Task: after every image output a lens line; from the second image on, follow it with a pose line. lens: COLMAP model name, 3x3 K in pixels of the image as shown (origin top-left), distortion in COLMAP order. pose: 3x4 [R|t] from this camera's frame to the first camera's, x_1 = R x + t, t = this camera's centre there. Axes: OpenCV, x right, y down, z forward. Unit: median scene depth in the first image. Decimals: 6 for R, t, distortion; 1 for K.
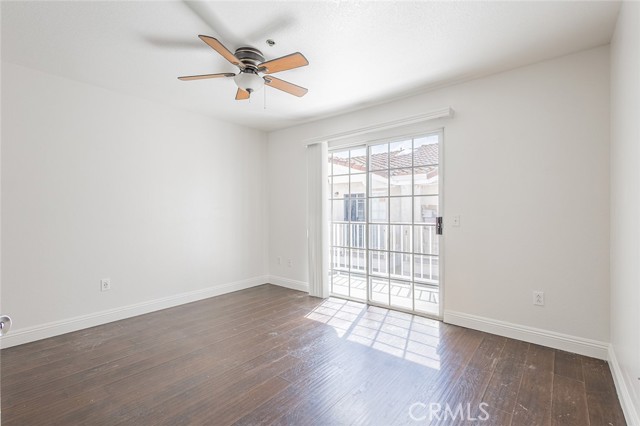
lens RADIAL K [[296.5, 0, 321.5], [0, 296.5, 215.4], [0, 0, 1]] dist [-0.001794, 0.001790]
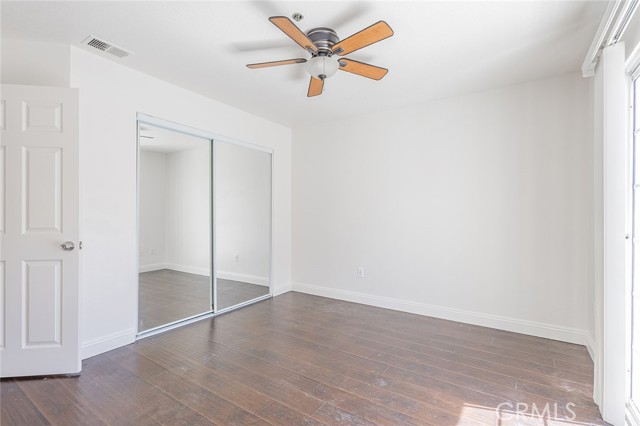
lens RADIAL K [[296.5, 0, 317.1], [0, 296.5, 215.7], [0, 0, 1]] dist [-0.001794, 0.001790]
pose [[0.080237, 0.005940, -0.996758, 0.447725], [-0.014033, 0.999890, 0.004829, -0.007277], [0.996677, 0.013600, 0.080312, 0.642381]]
